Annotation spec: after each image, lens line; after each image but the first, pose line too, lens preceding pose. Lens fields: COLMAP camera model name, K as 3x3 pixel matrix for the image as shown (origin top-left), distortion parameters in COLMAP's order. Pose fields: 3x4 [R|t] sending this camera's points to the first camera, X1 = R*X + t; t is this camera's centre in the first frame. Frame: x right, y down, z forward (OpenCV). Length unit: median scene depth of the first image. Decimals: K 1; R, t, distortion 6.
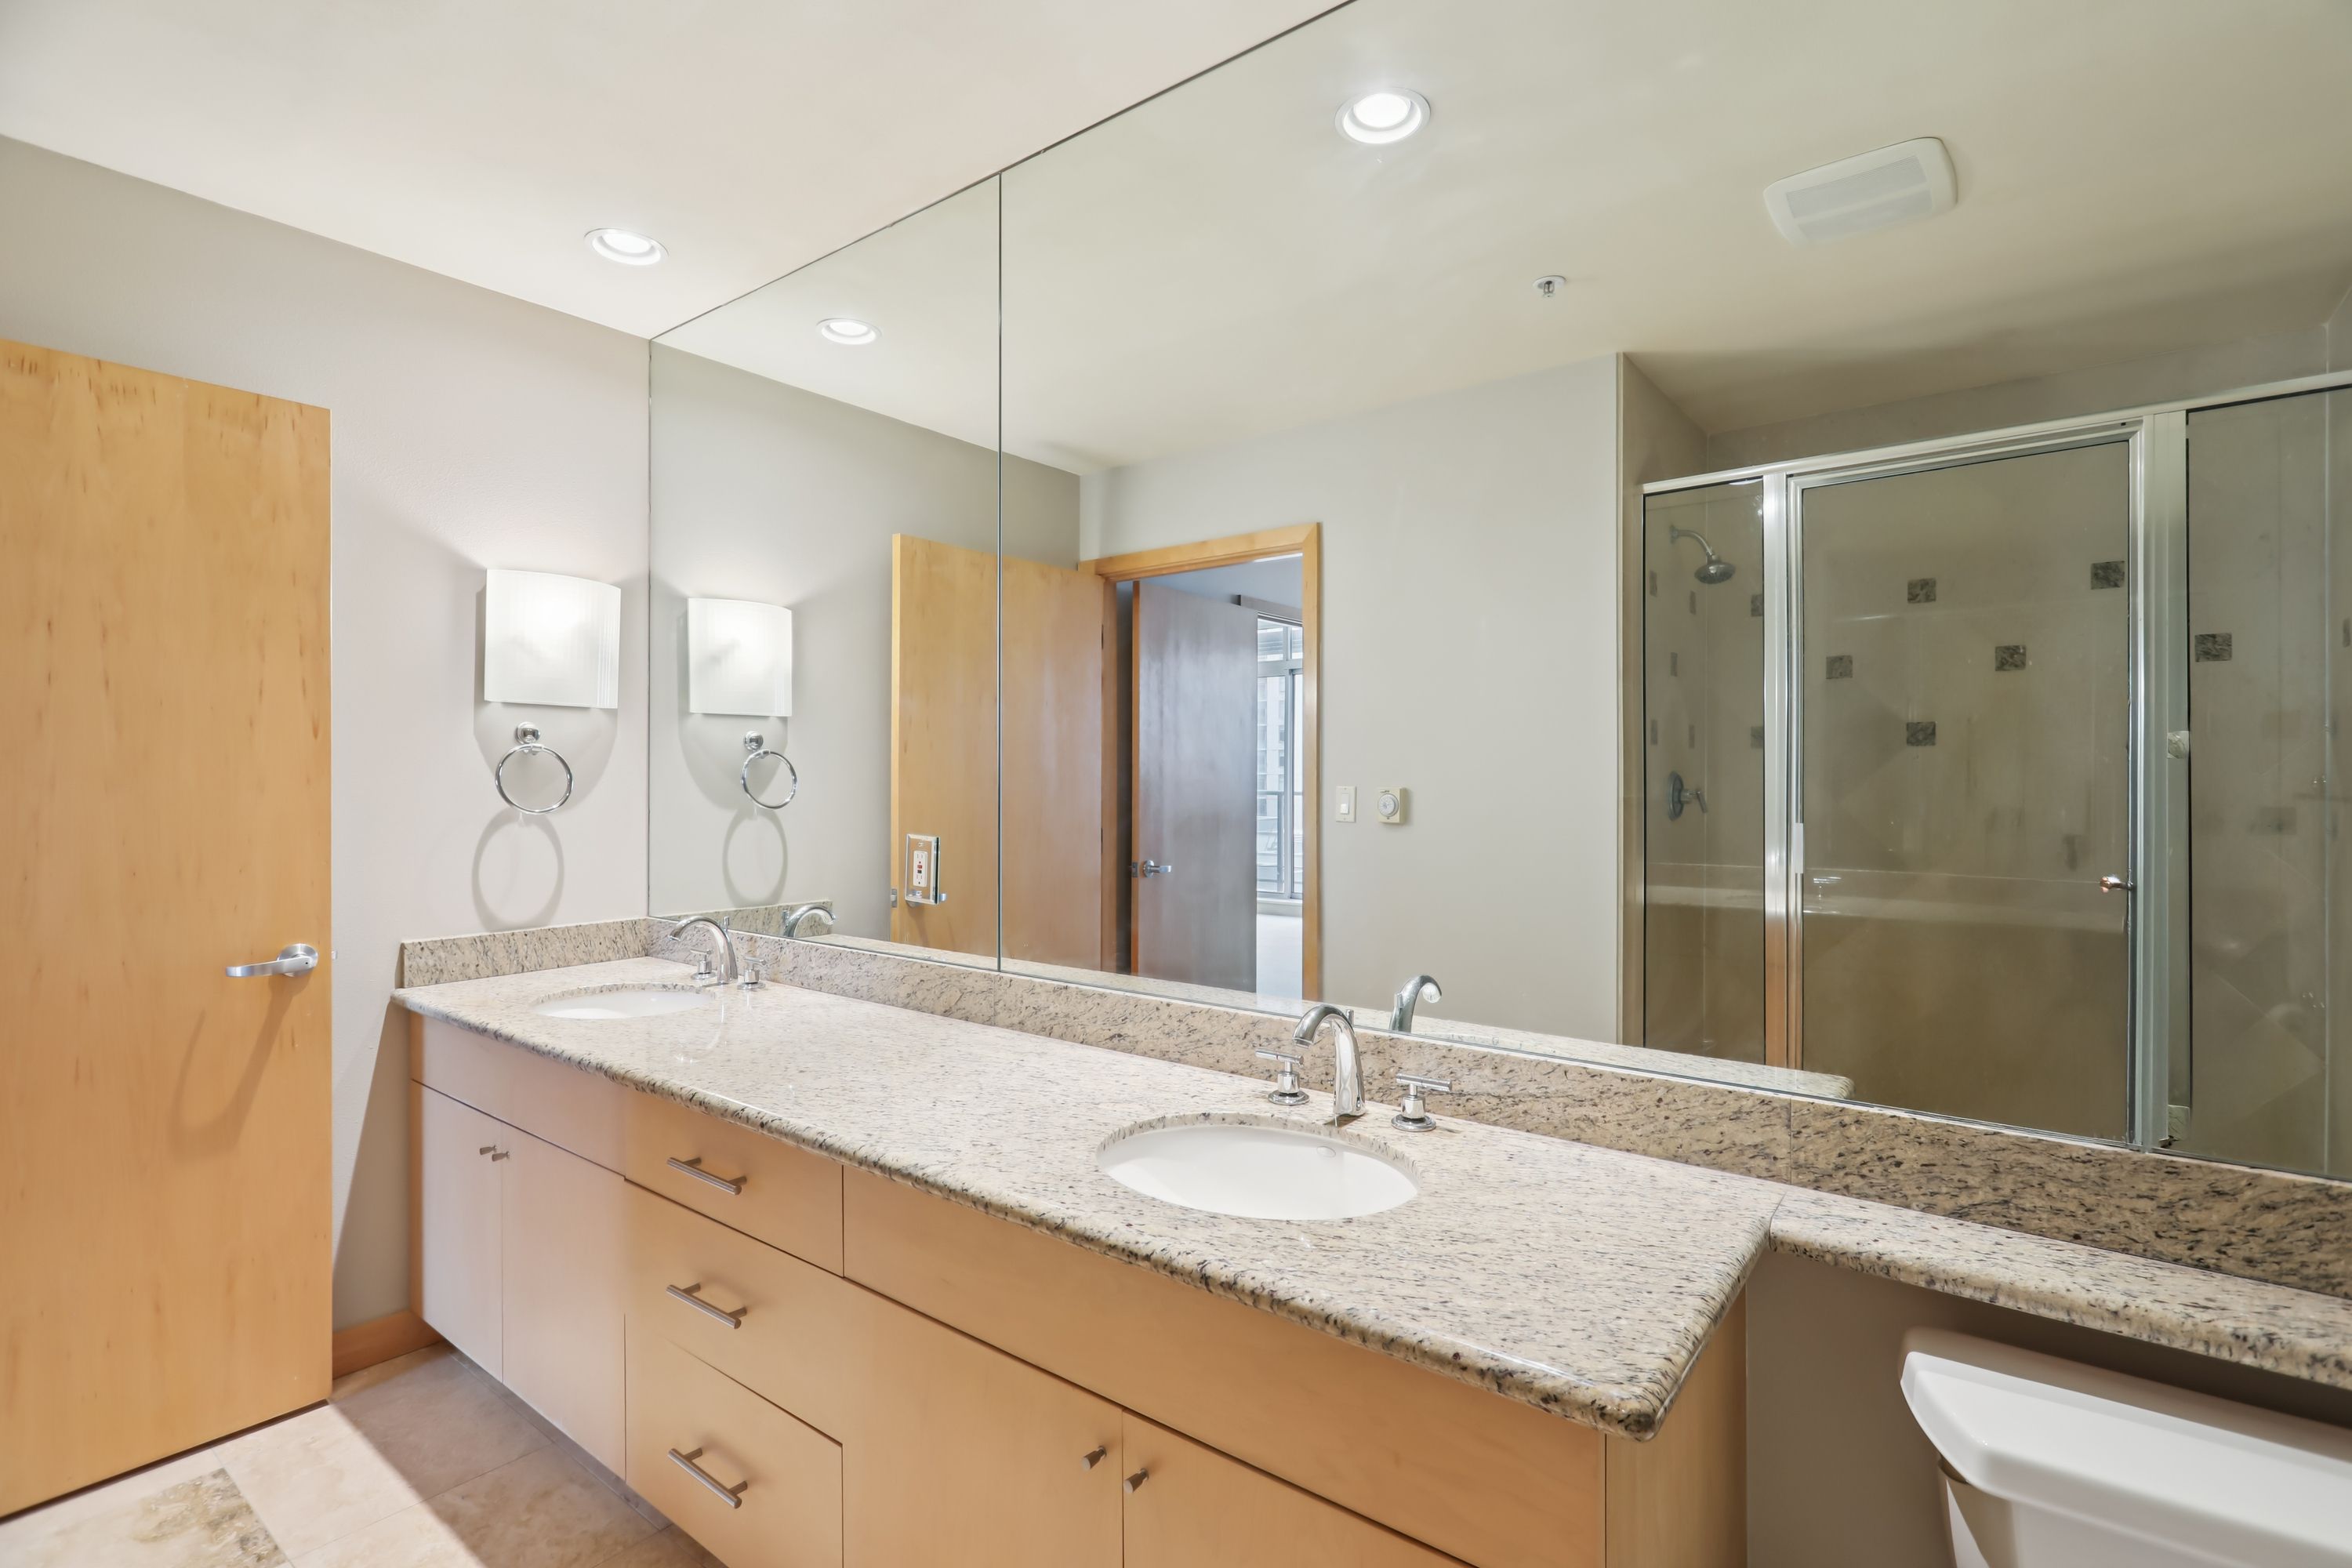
lens RADIAL K [[1104.9, 0, 1181.3], [0, 1104.9, 782.7], [0, 0, 1]] dist [0.000075, 0.001034]
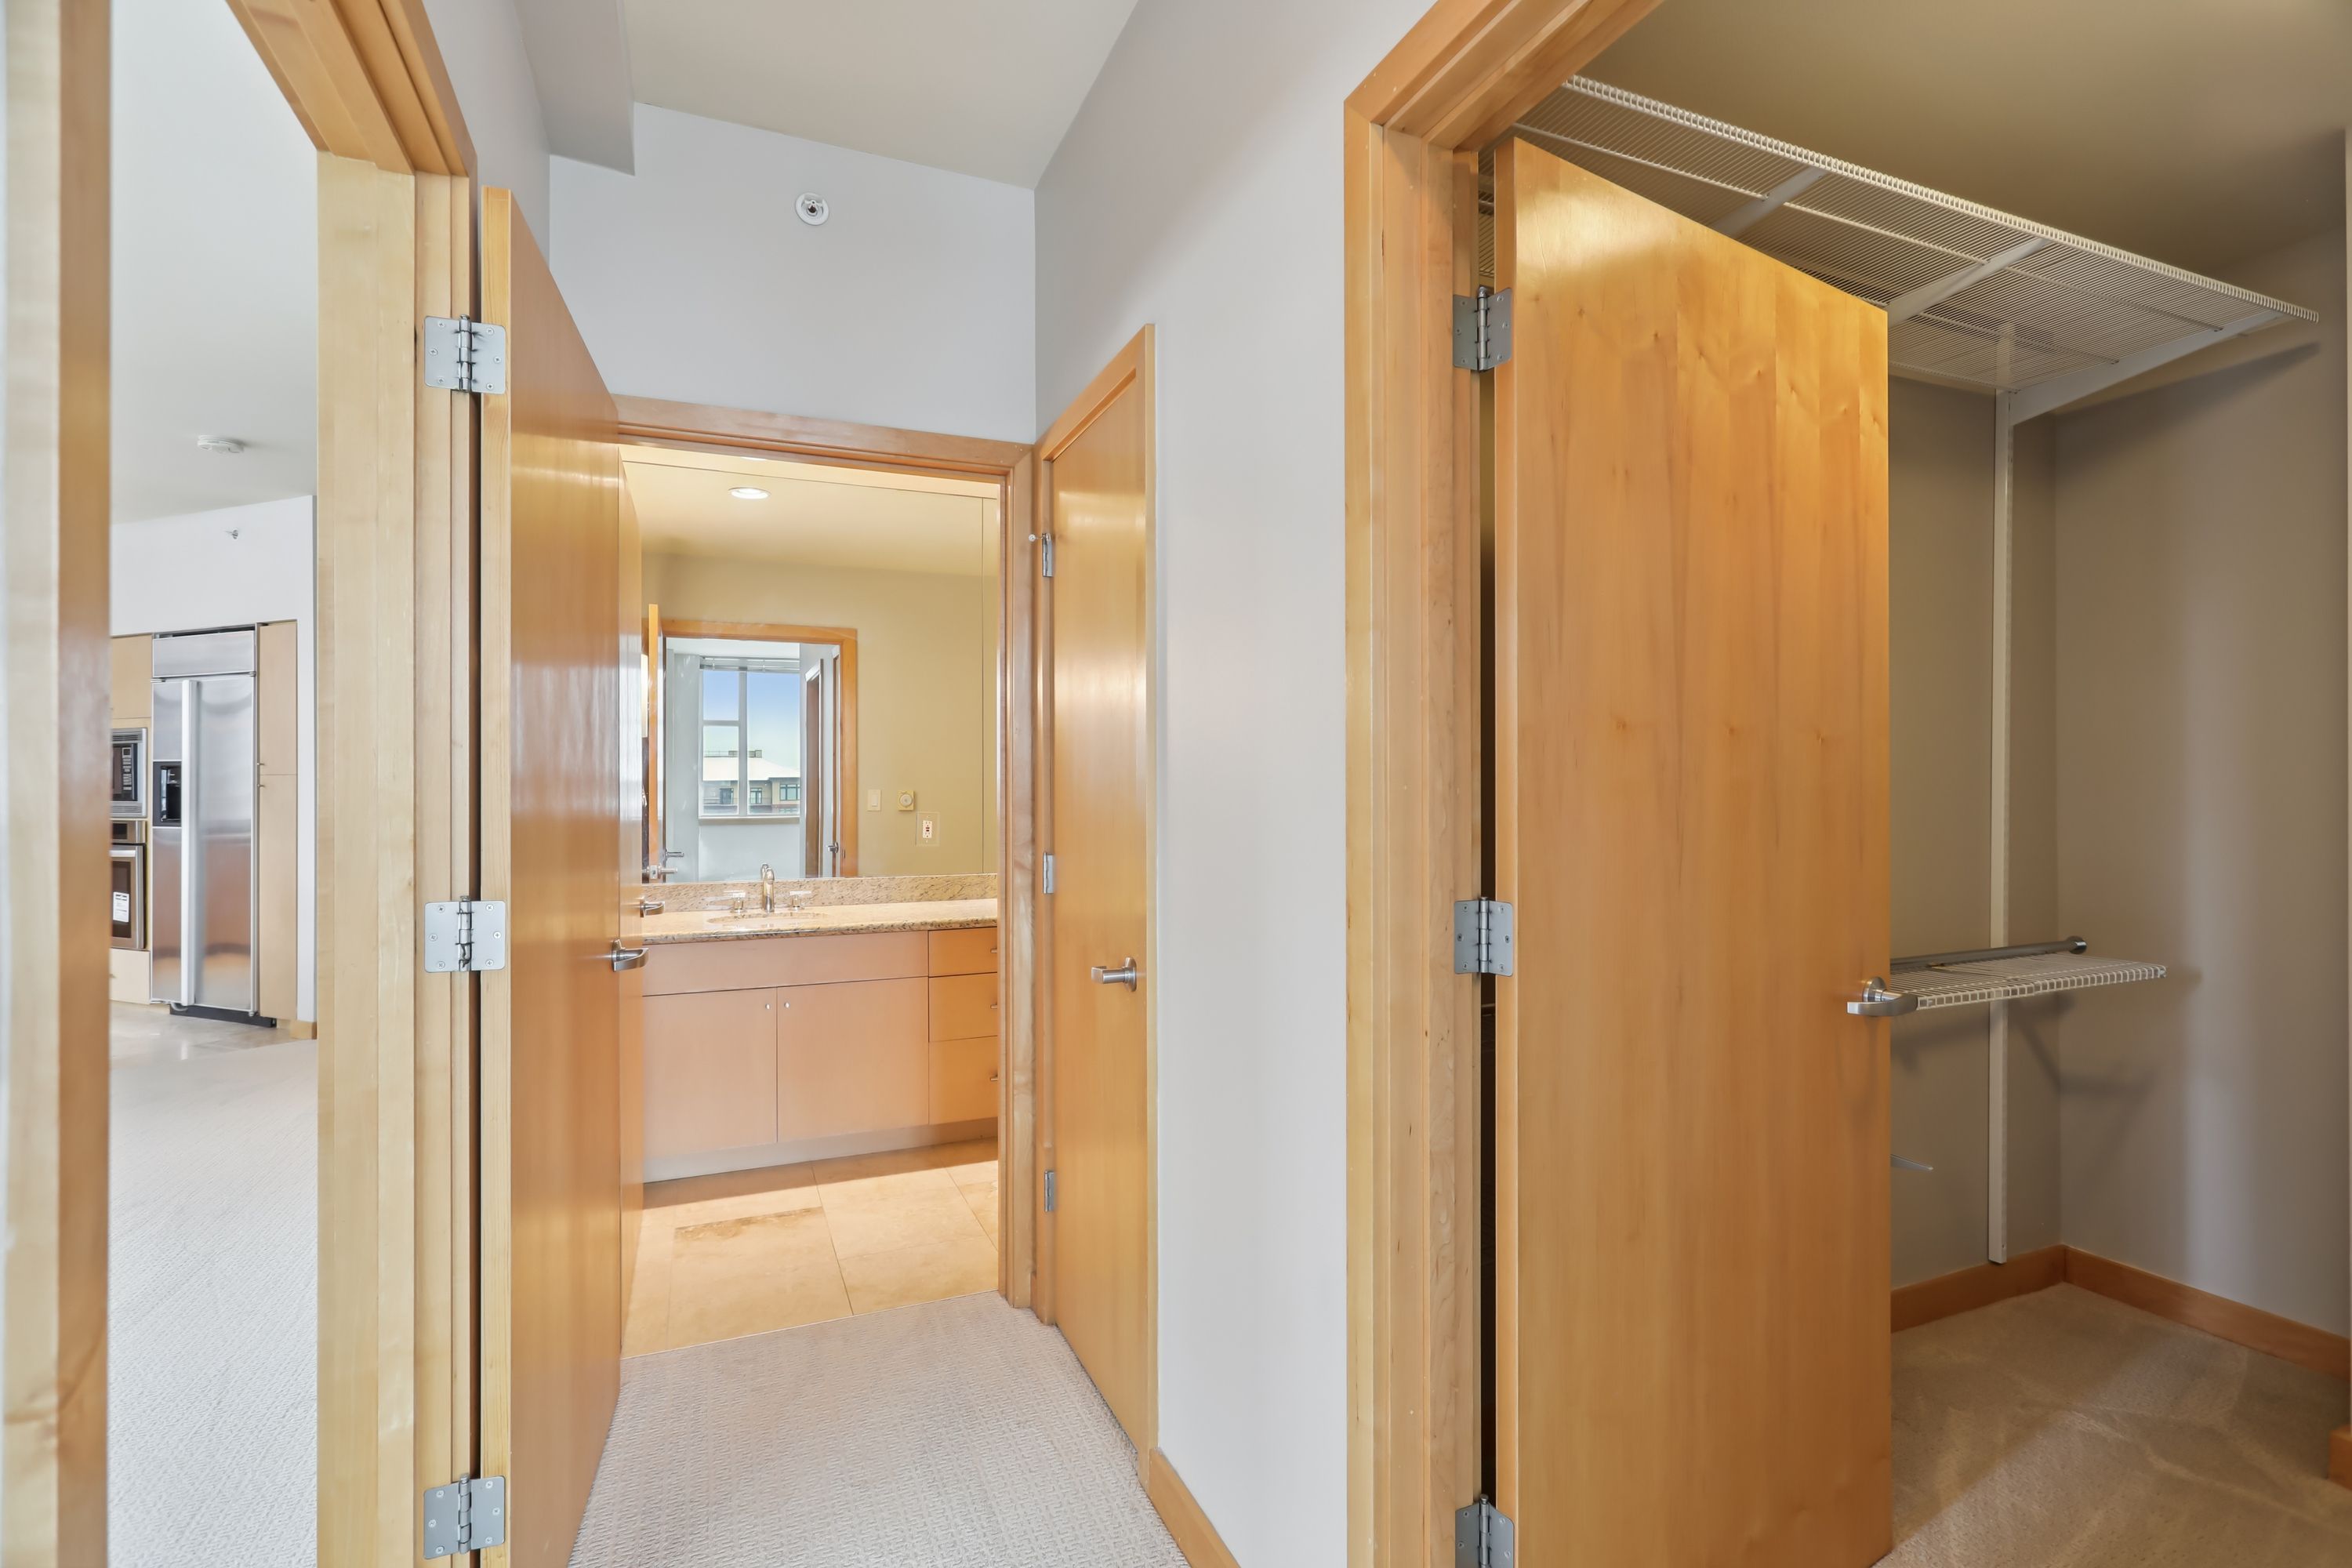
lens RADIAL K [[1104.9, 0, 1181.3], [0, 1104.9, 782.7], [0, 0, 1]] dist [0.000075, 0.001034]
pose [[0.480711, 0.002790, 0.876875, -1.840225], [0.004372, 0.999975, -0.005579, 0.008190], [-0.876868, 0.006516, 0.480687, -0.358725]]
